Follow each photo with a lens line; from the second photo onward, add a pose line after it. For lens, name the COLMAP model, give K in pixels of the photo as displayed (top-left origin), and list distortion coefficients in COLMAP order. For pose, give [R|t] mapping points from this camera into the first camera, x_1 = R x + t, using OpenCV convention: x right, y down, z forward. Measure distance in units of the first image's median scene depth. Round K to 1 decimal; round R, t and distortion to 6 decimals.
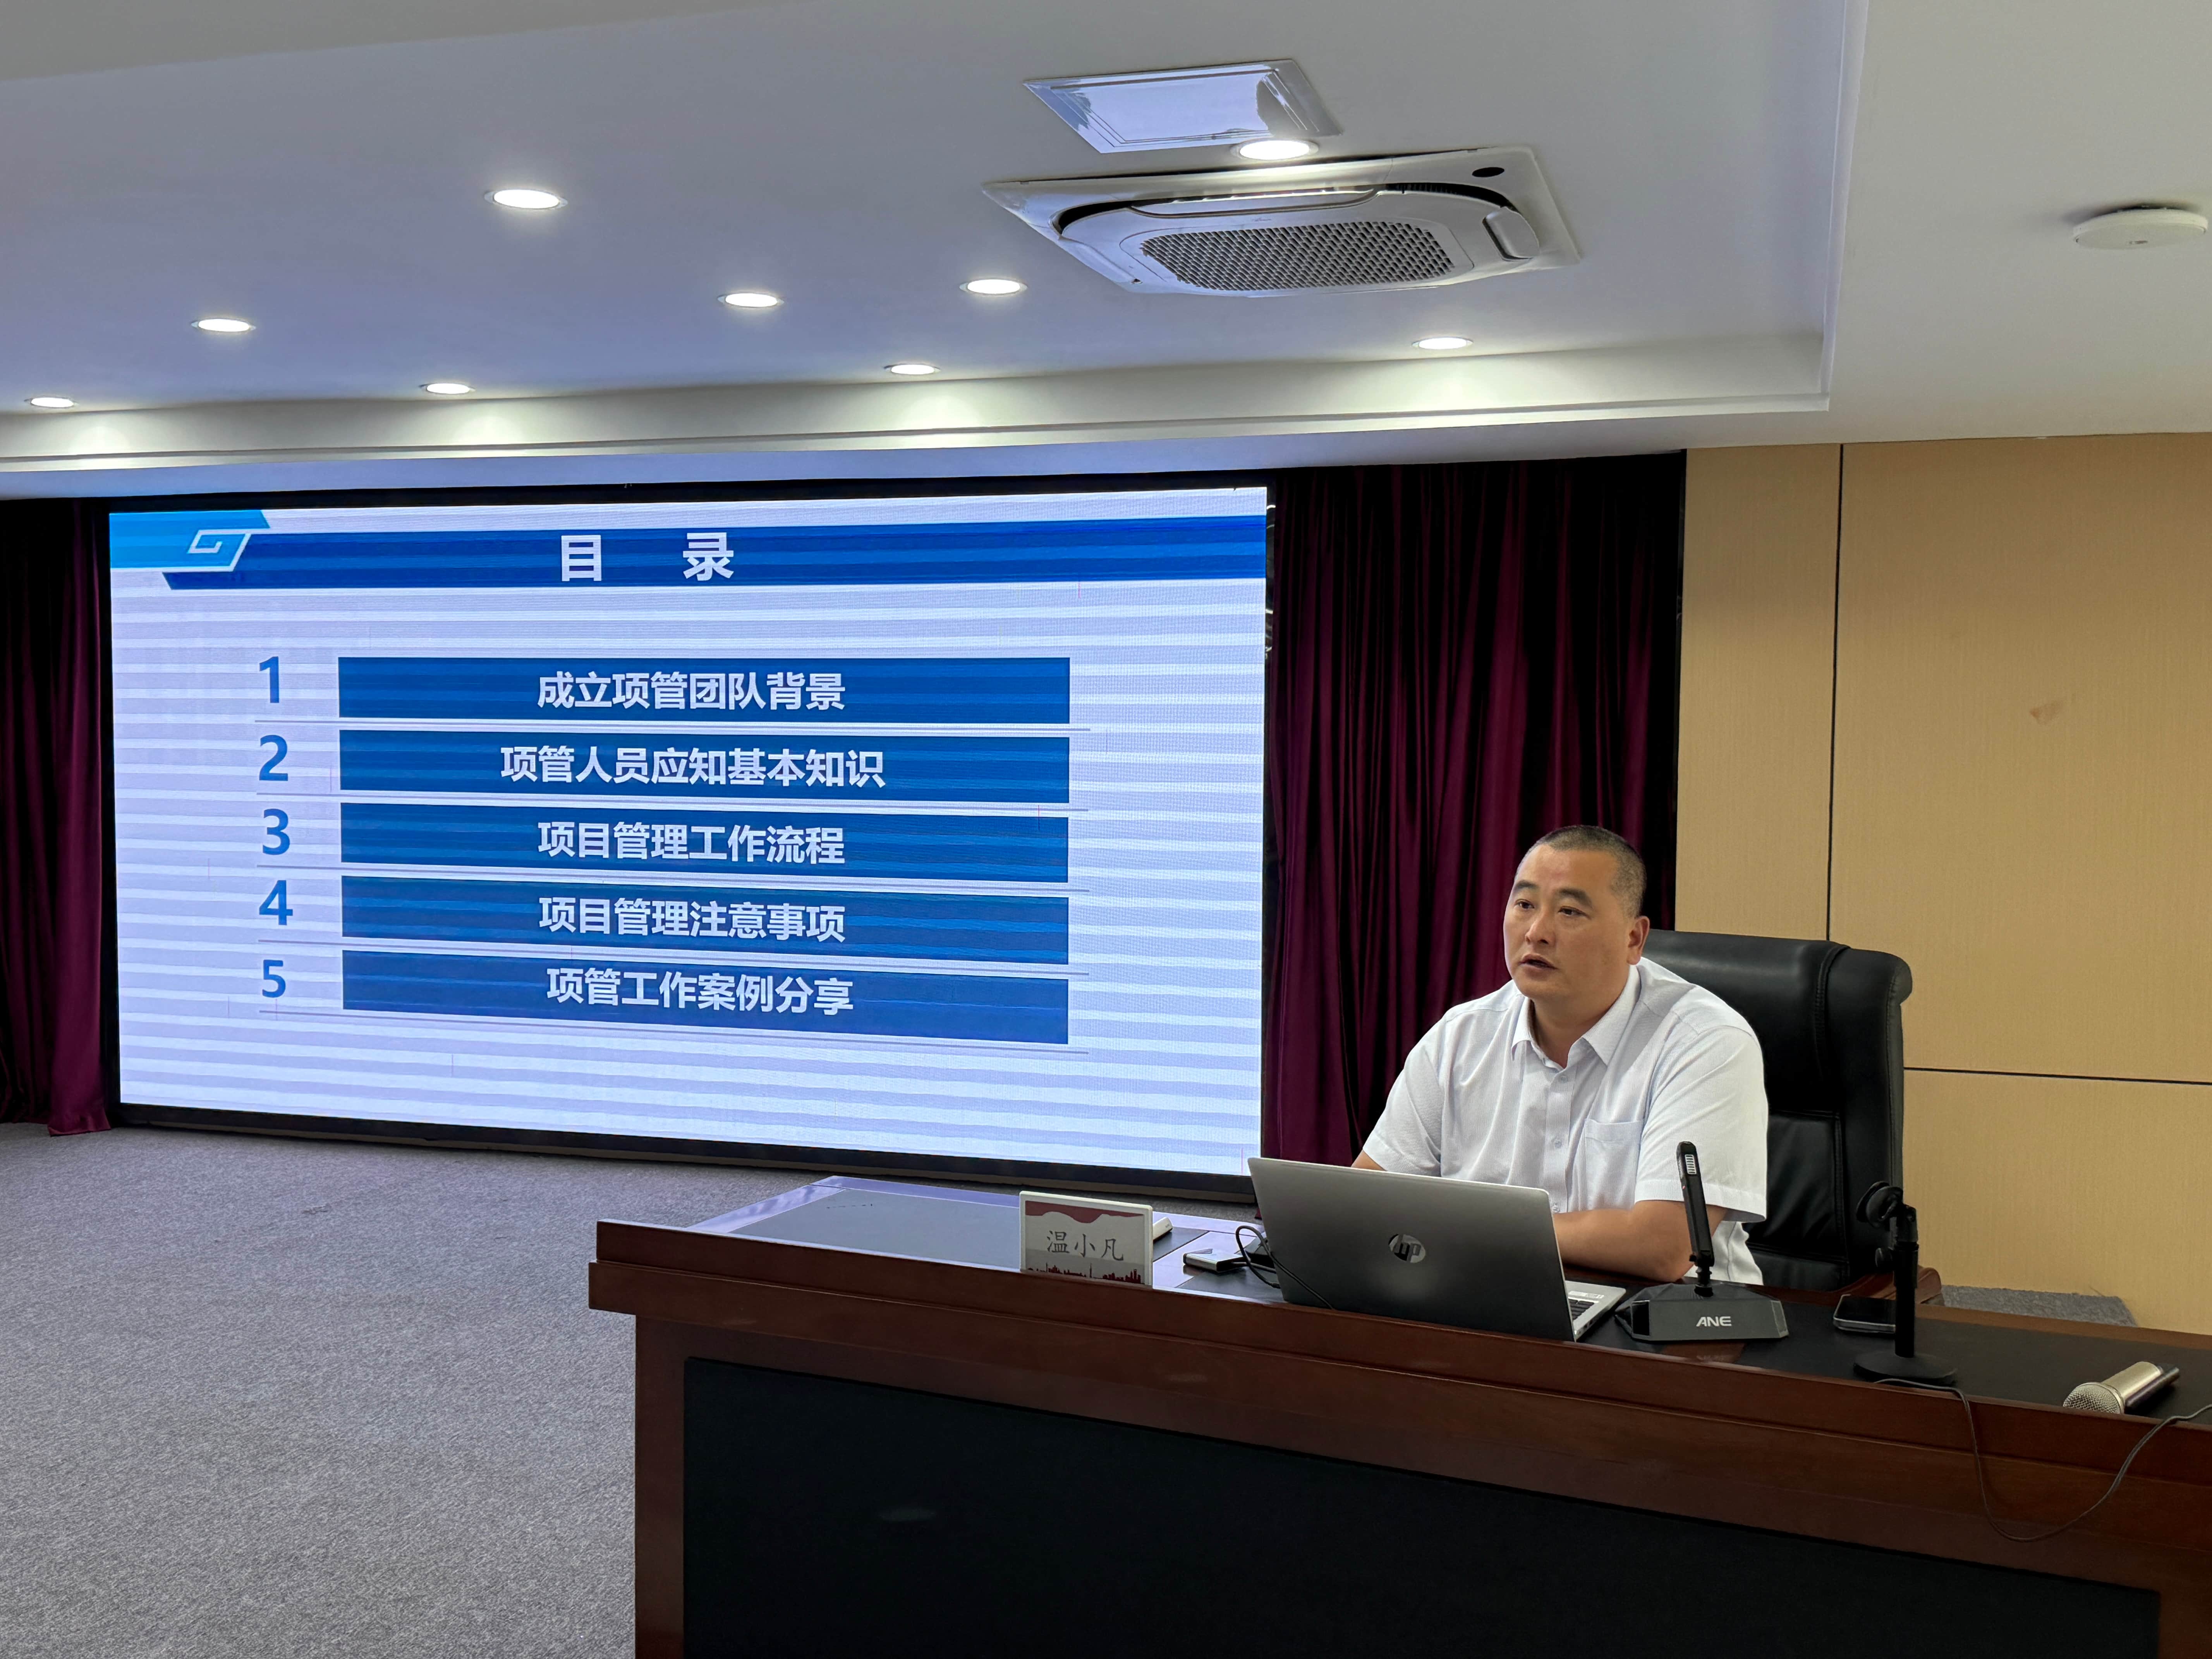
lens RADIAL K [[2210.6, 0, 1106.0], [0, 2210.6, 829.5], [0, 0, 1]] dist [0.171689, -0.375513]
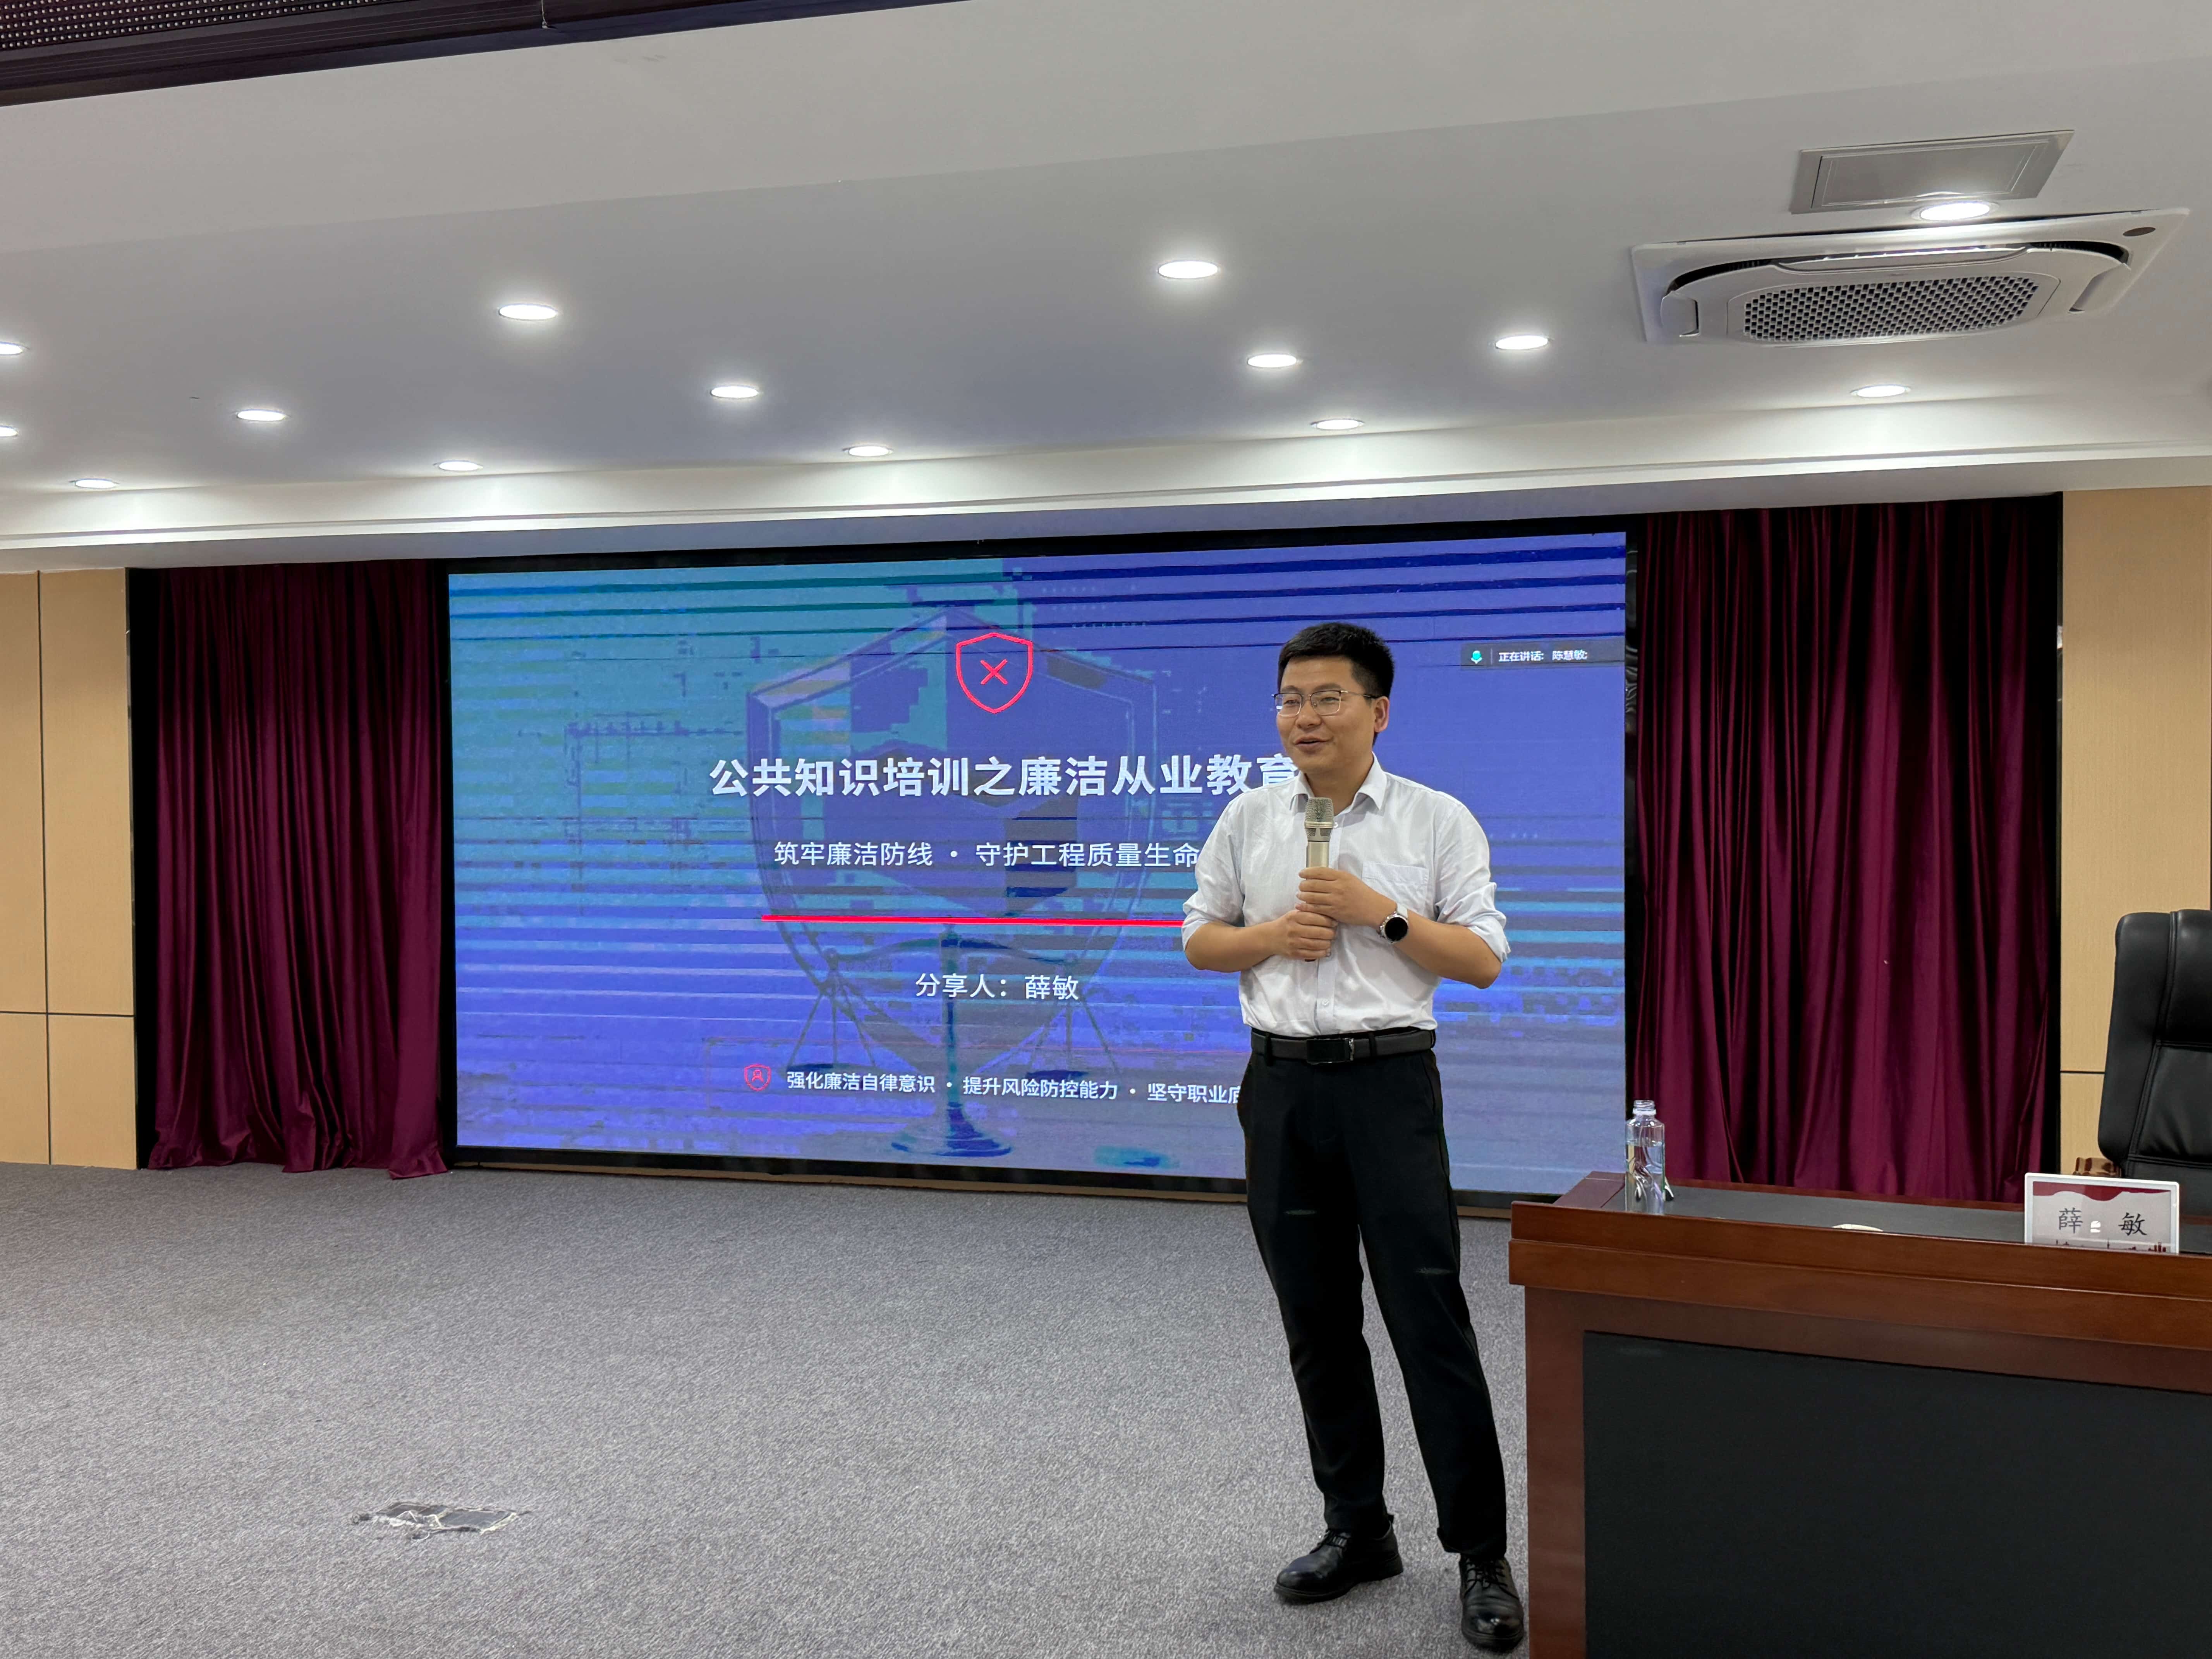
lens RADIAL K [[2200.3, 0, 1091.2], [0, 2200.3, 830.3], [0, 0, 1]] dist [0.184033, -0.428610]
pose [[0.999701, -0.012997, 0.020692, -0.286954], [0.013520, 0.999587, -0.025357, 0.012204], [-0.020354, 0.025629, 0.999464, -0.047998]]
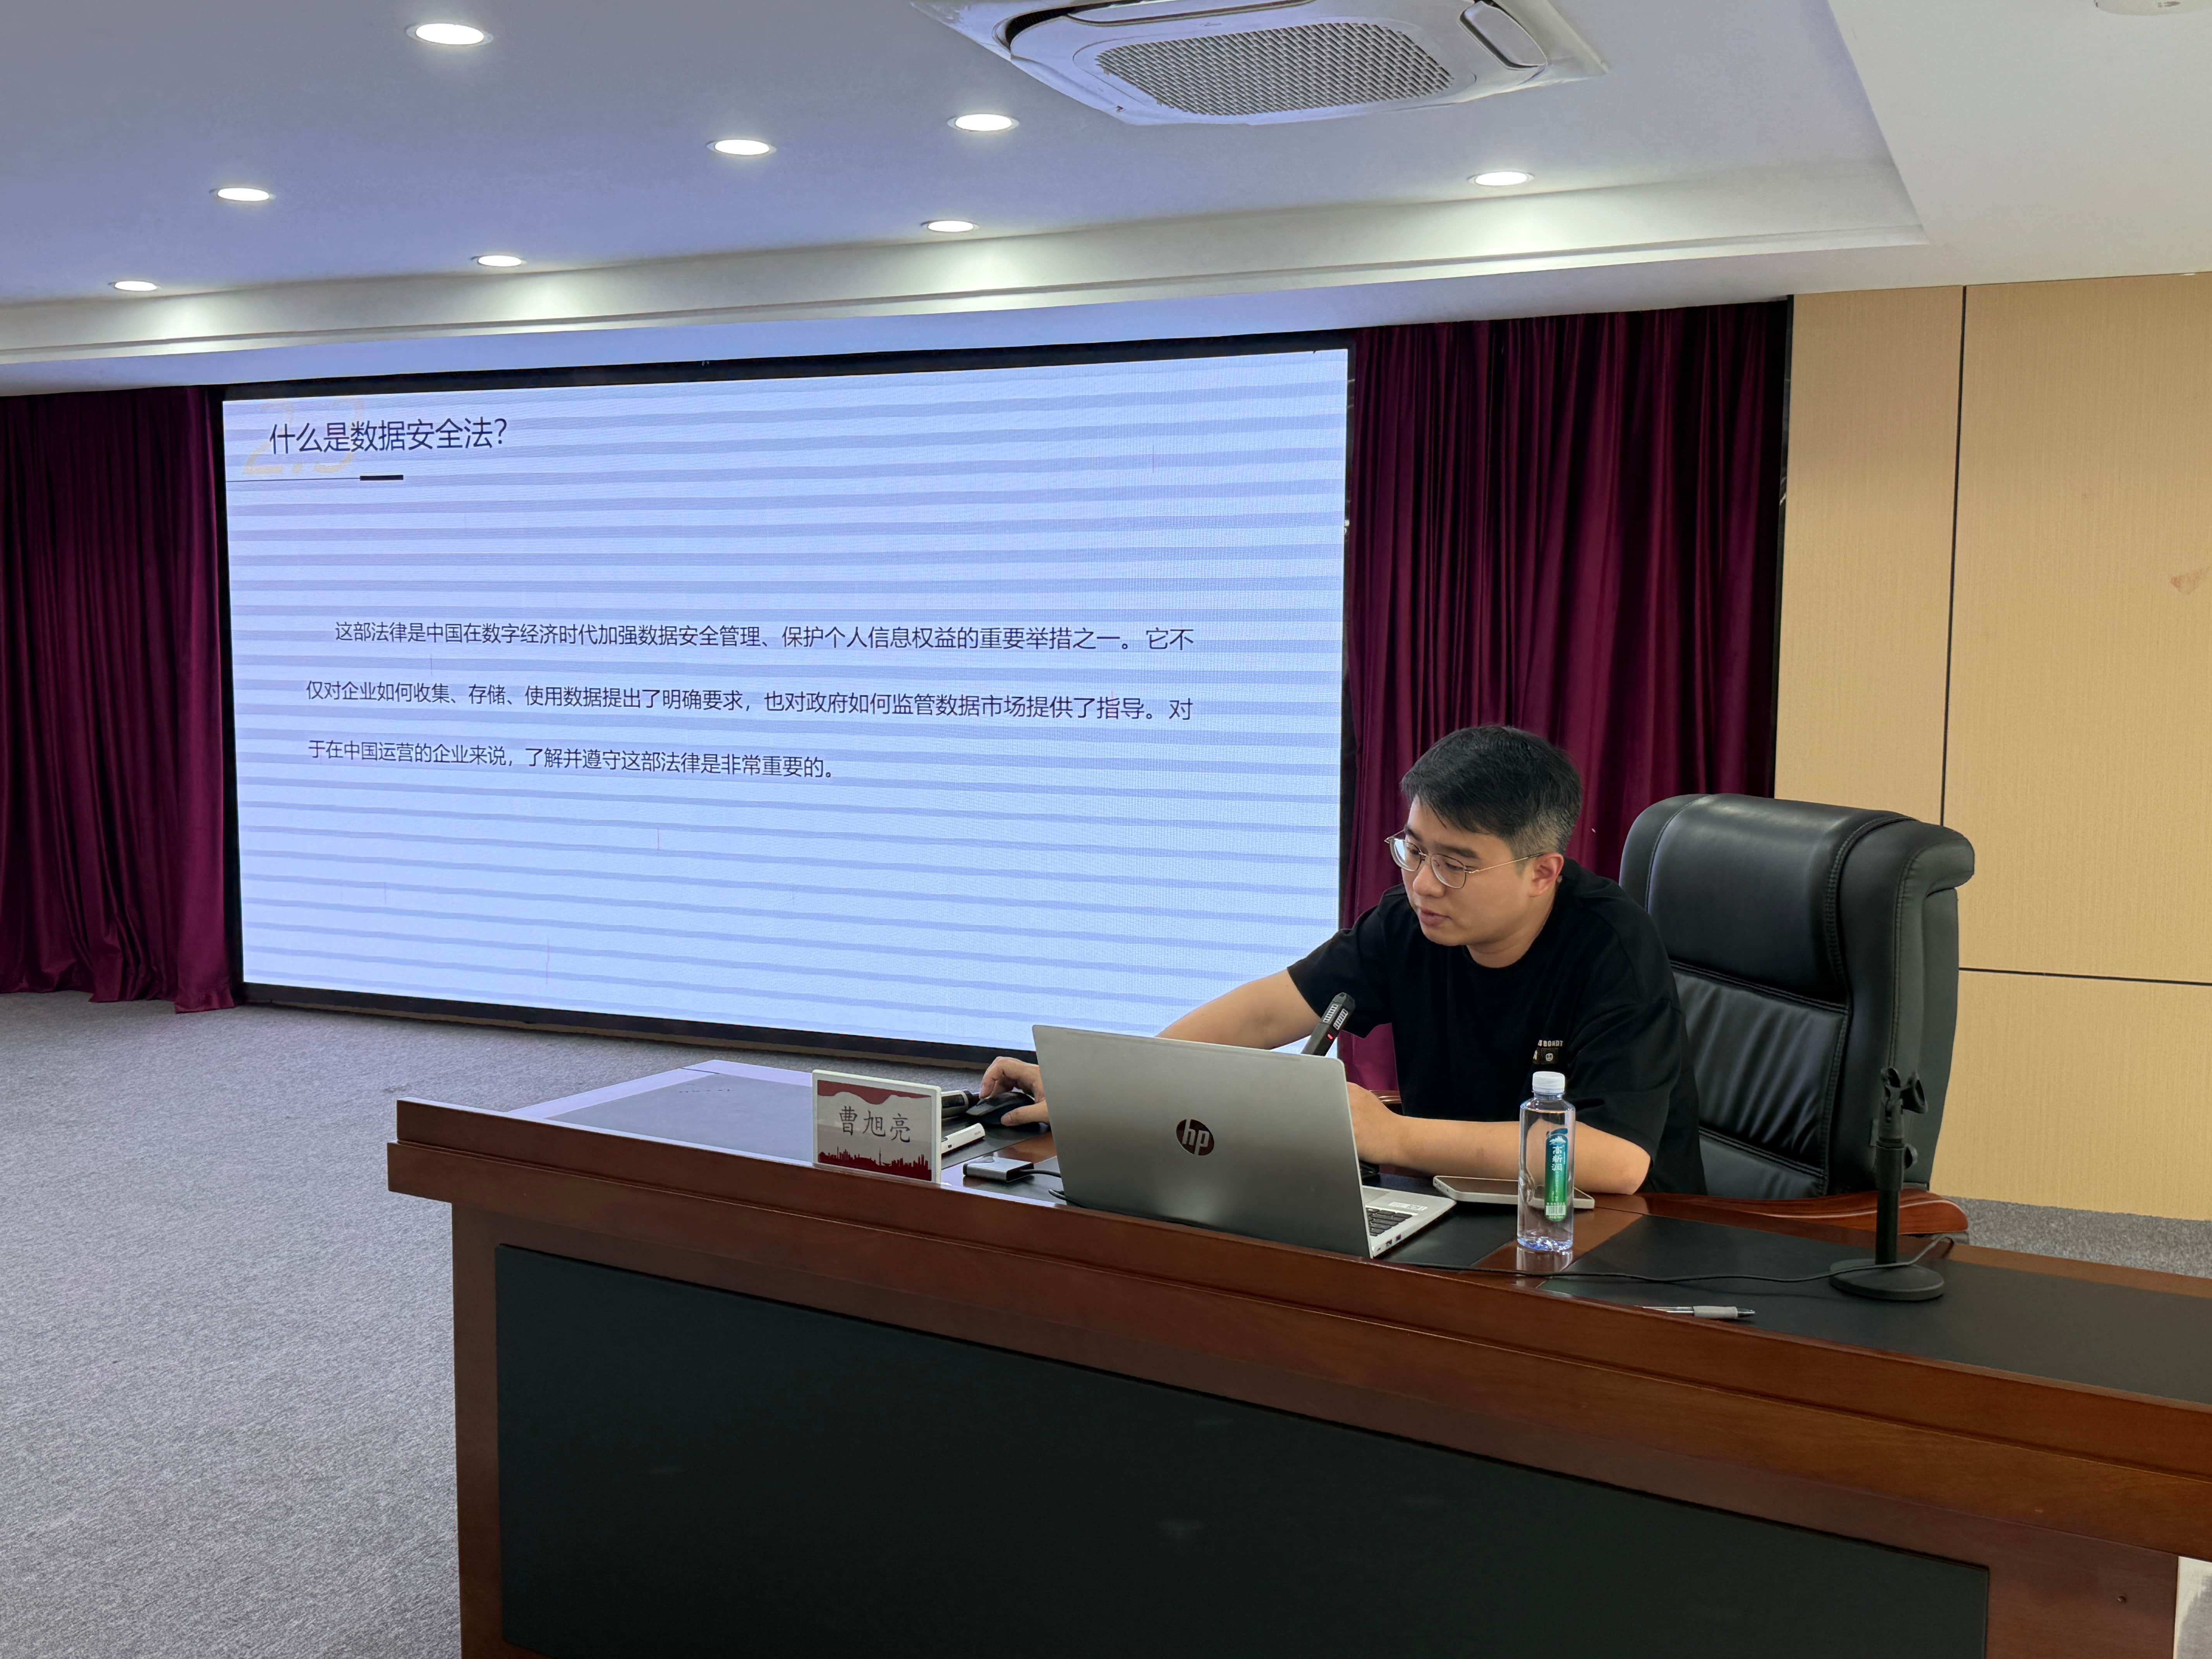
lens RADIAL K [[2200.3, 0, 1091.2], [0, 2200.3, 830.3], [0, 0, 1]] dist [0.184033, -0.428610]
pose [[0.992952, 0.008223, -0.118231, 0.110926], [-0.003154, 0.999070, 0.042999, 0.012817], [0.118474, -0.042323, 0.992055, 0.066669]]
